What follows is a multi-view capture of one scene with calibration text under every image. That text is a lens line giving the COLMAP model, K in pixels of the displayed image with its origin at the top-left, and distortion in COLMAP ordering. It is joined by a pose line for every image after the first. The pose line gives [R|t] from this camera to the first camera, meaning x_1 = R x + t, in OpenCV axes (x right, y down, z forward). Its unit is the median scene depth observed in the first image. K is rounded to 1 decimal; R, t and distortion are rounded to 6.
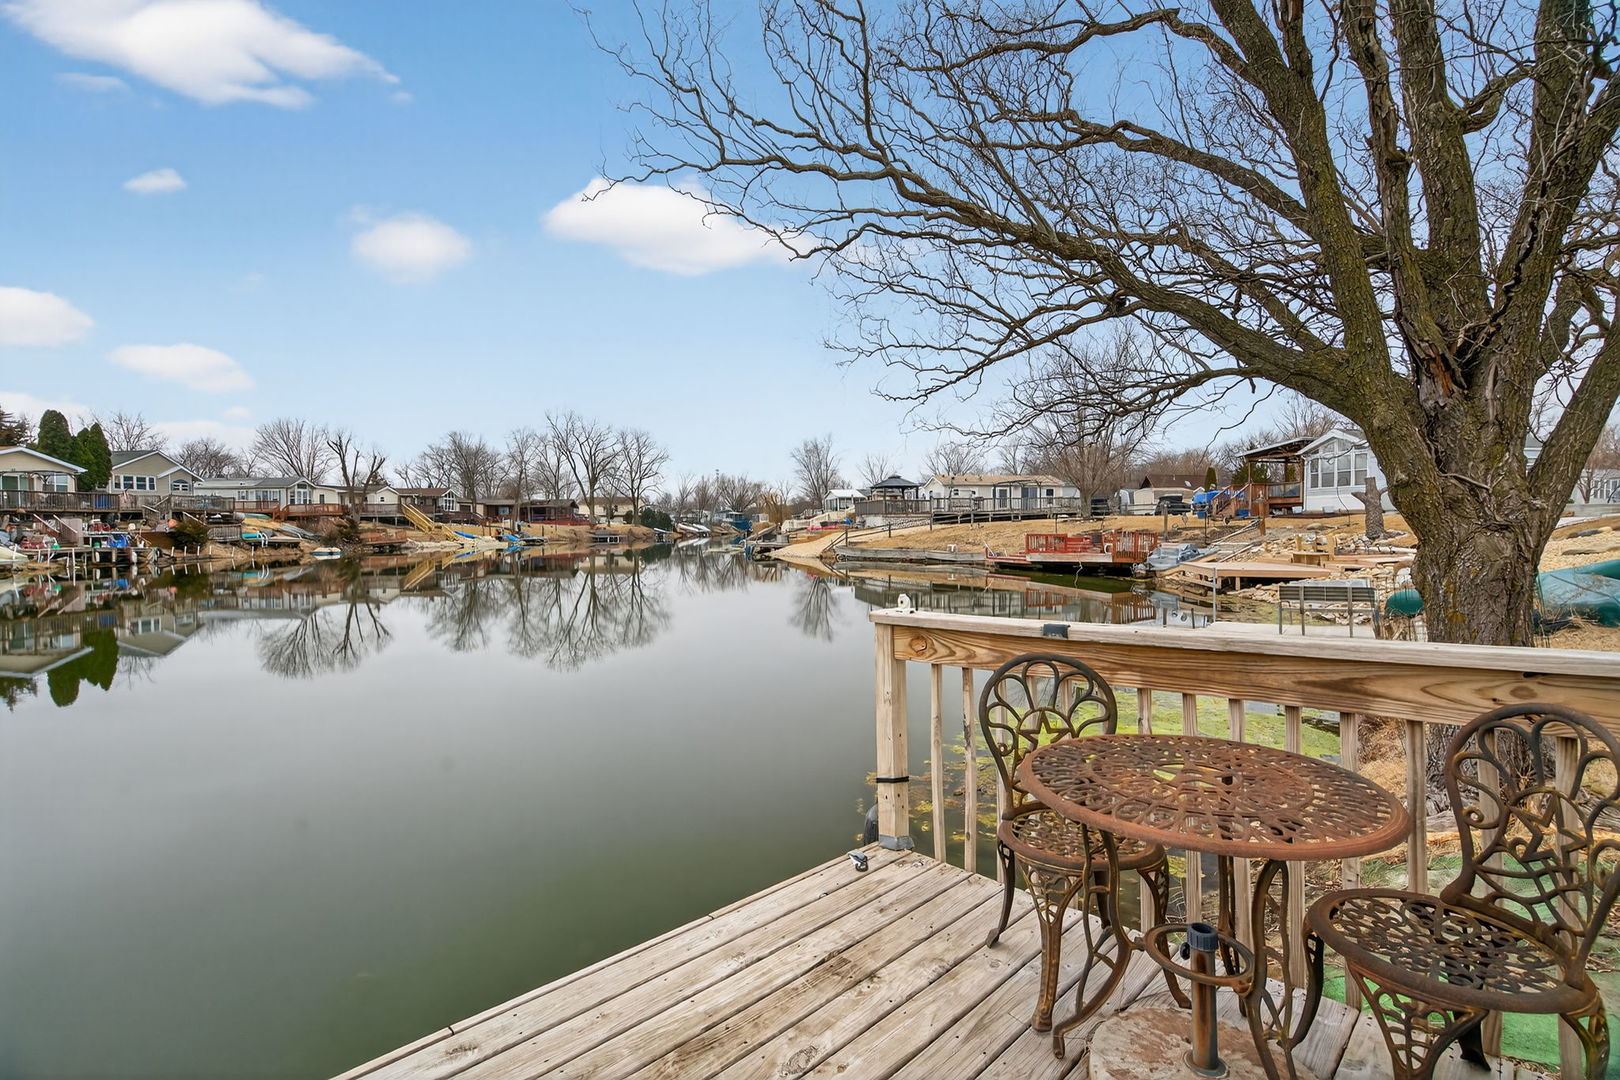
lens RADIAL K [[738.2, 0, 810.4], [0, 738.2, 543.0], [0, 0, 1]] dist [-0.000083, -0.000039]
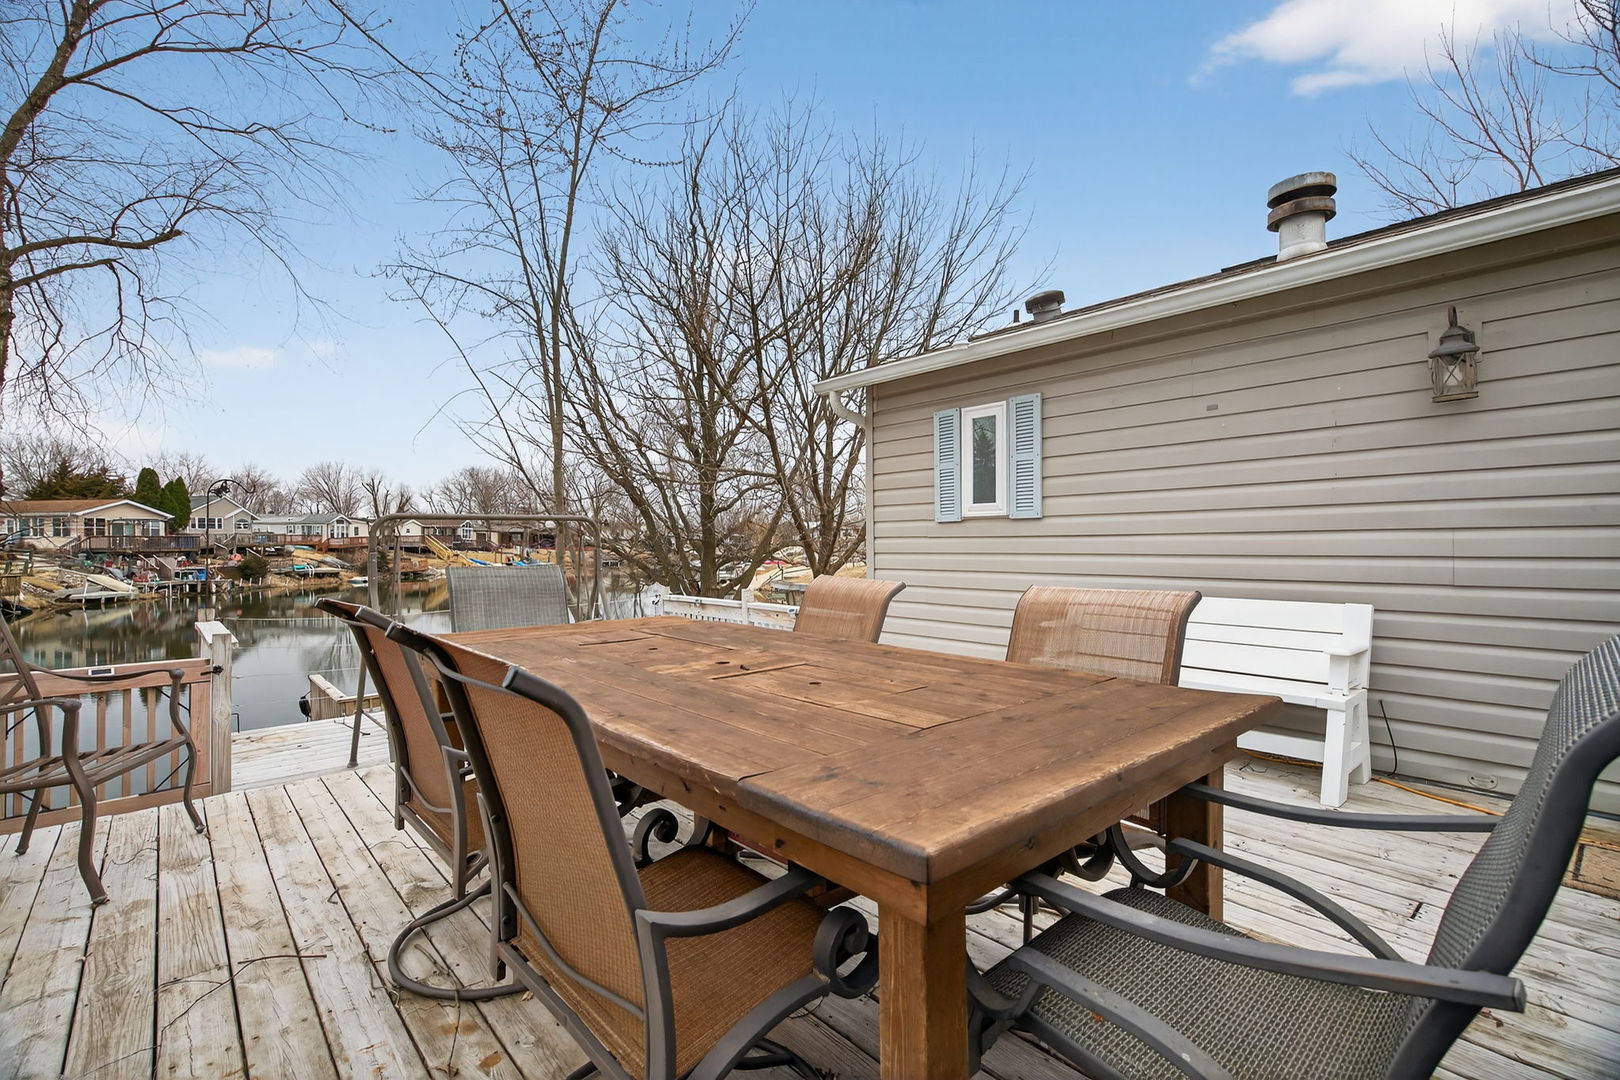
lens RADIAL K [[718.6, 0, 806.3], [0, 718.6, 548.8], [0, 0, 1]] dist [-0.001603, -0.000578]
pose [[0.999811, 0.003599, -0.019082, 0.098807], [-0.003912, 0.999858, -0.016398, -0.025155], [0.019020, 0.016470, 0.999683, -0.169688]]
